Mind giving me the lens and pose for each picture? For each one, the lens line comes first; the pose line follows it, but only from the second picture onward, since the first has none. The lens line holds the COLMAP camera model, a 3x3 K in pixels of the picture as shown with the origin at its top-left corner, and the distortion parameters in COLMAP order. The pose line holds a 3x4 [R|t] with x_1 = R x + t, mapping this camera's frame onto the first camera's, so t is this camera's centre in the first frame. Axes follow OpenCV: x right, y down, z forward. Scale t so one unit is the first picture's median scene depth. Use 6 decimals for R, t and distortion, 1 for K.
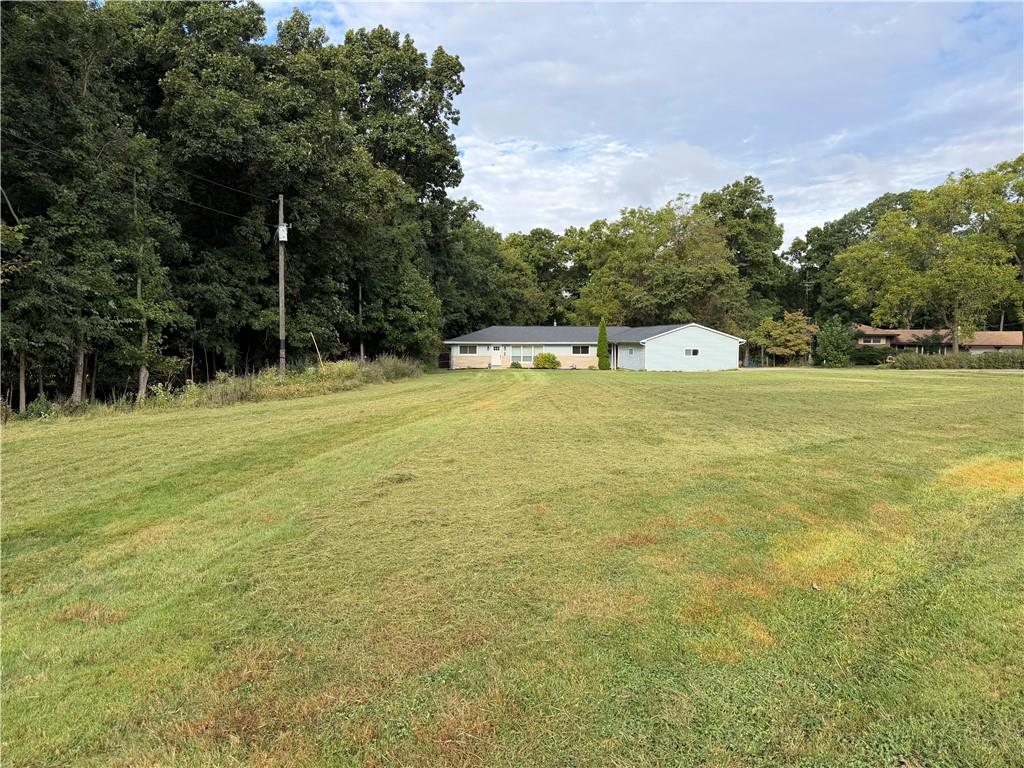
lens RADIAL K [[703.3, 0, 508.4], [0, 703.3, 394.9], [0, 0, 1]] dist [0.094702, -0.110569]
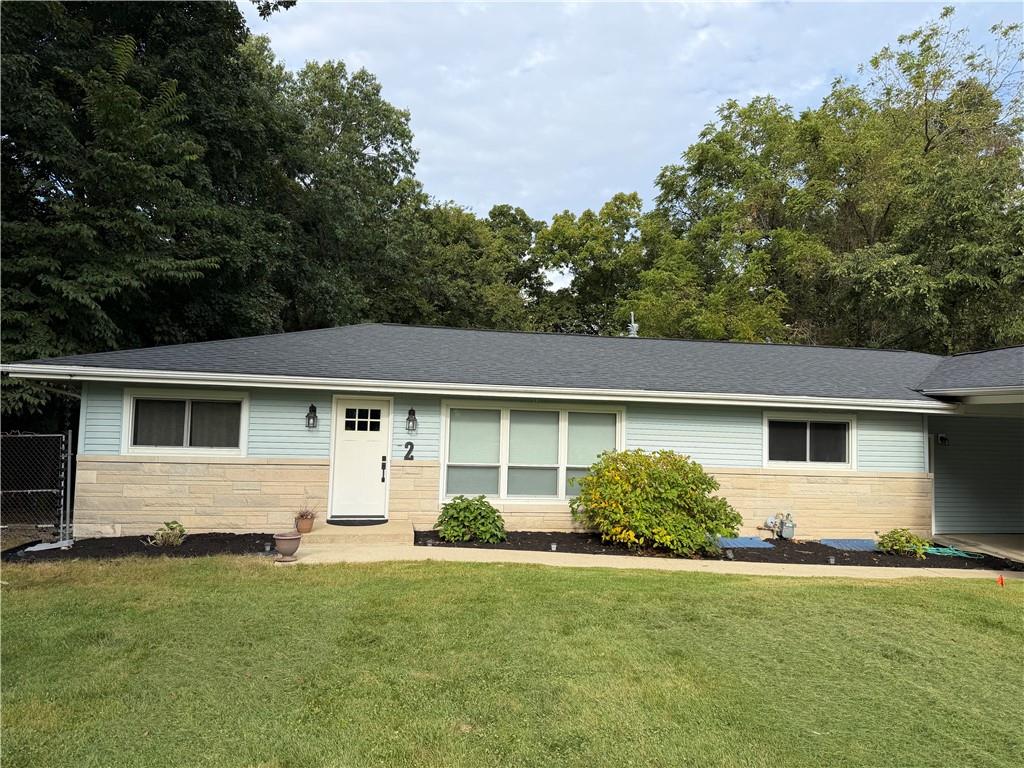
lens RADIAL K [[703.3, 0, 508.4], [0, 703.3, 394.9], [0, 0, 1]] dist [0.094702, -0.110569]
pose [[0.995094, 0.032140, 0.093564, 0.002757], [-0.019460, 0.990870, -0.133407, -0.049285], [-0.096998, 0.130931, 0.986635, 0.821239]]
